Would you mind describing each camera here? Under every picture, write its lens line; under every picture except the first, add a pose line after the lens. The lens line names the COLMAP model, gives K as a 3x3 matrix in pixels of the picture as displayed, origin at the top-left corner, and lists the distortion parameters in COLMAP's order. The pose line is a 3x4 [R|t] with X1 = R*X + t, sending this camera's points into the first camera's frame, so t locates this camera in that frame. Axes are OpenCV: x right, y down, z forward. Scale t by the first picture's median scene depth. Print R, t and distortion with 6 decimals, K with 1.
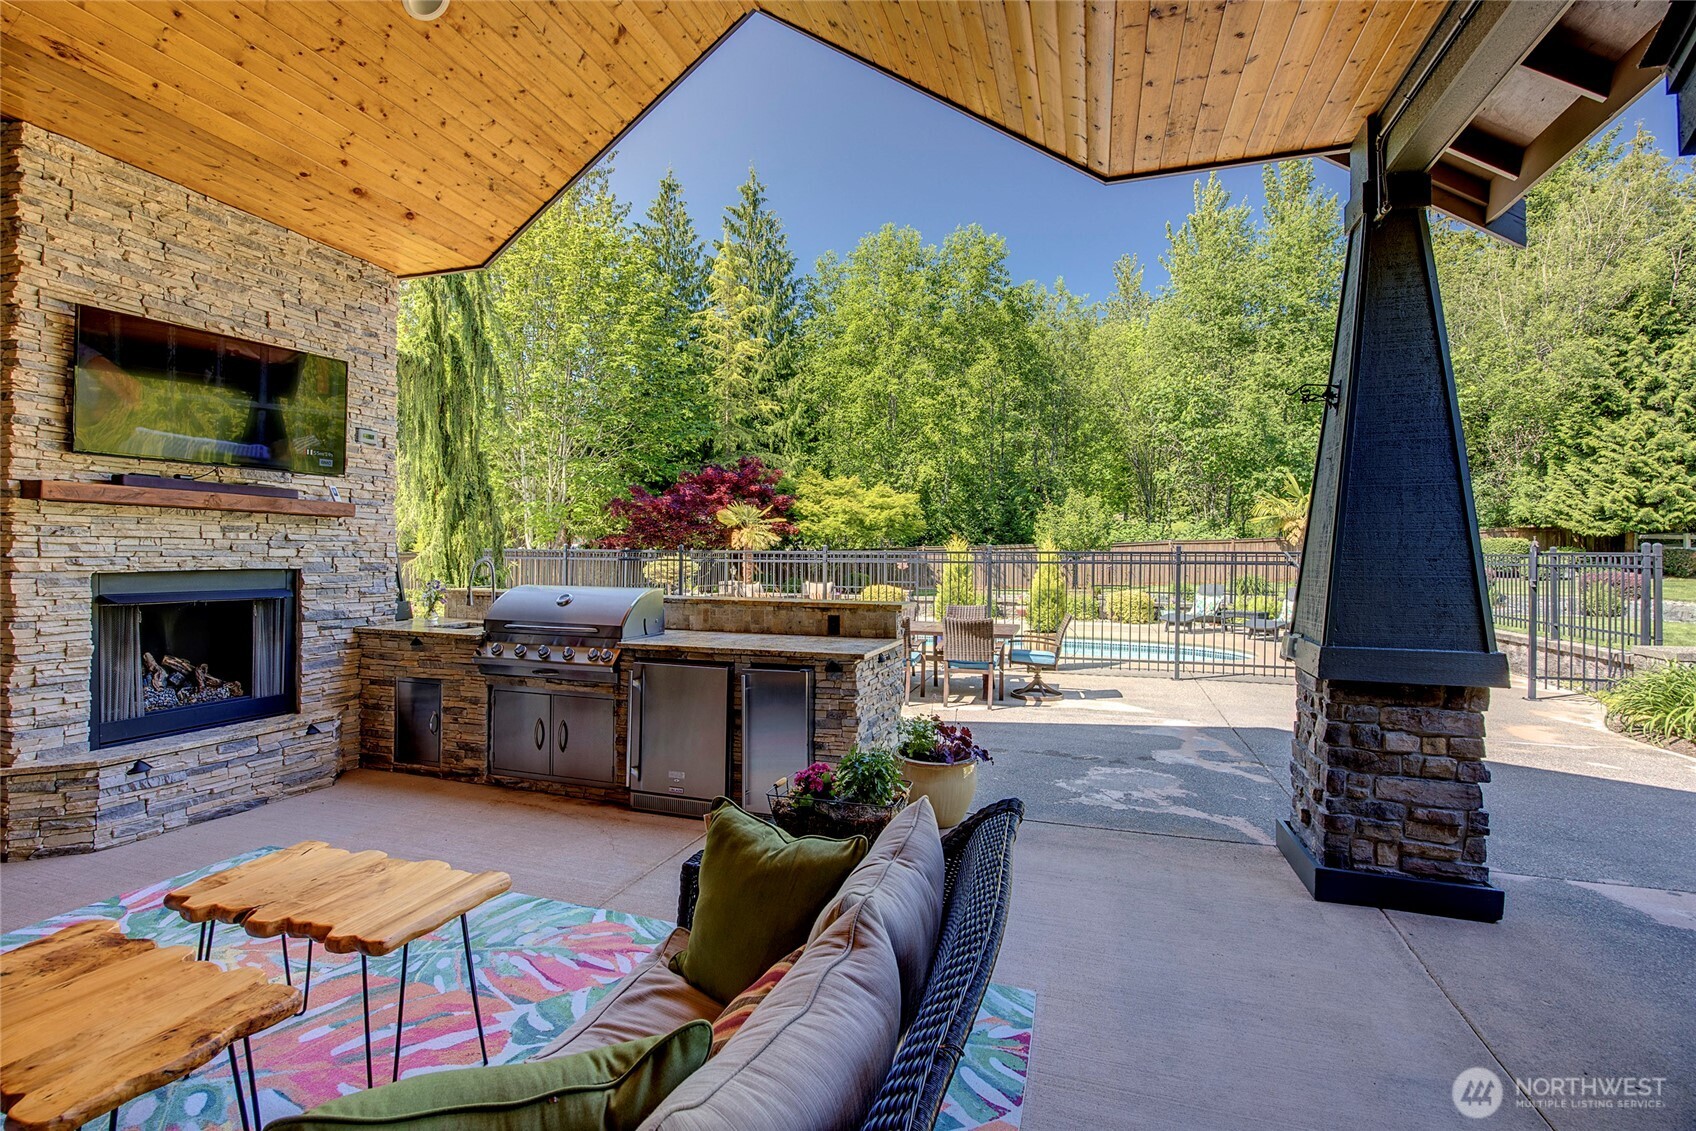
lens RADIAL K [[748.6, 0, 848.0], [0, 748.6, 565.5], [0, 0, 1]] dist [-0.000666, 0.000046]
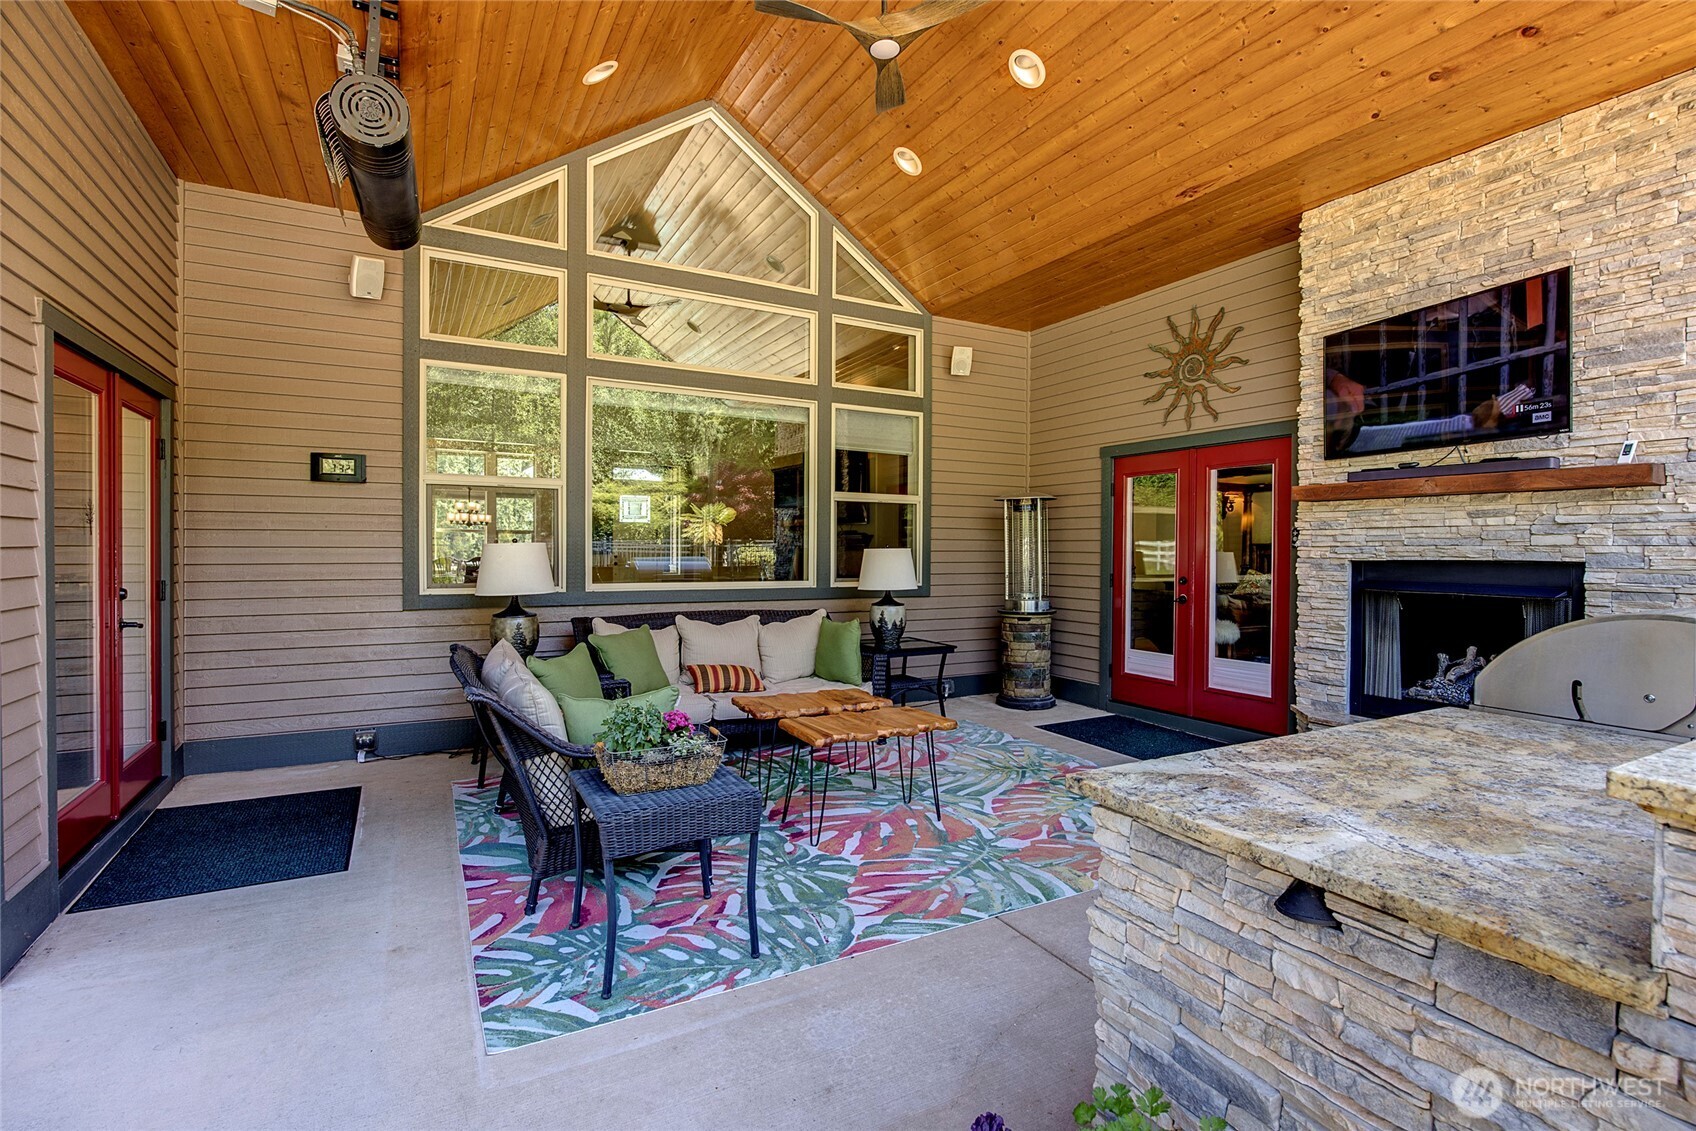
lens RADIAL K [[816.8, 0, 848.0], [0, 816.8, 565.5], [0, 0, 1]] dist [-0.021843, -0.000140]
pose [[-0.688219, -0.002796, -0.725497, 0.430810], [-0.023829, 0.999540, 0.018753, 0.013210], [0.725111, 0.030194, -0.687969, 1.301650]]
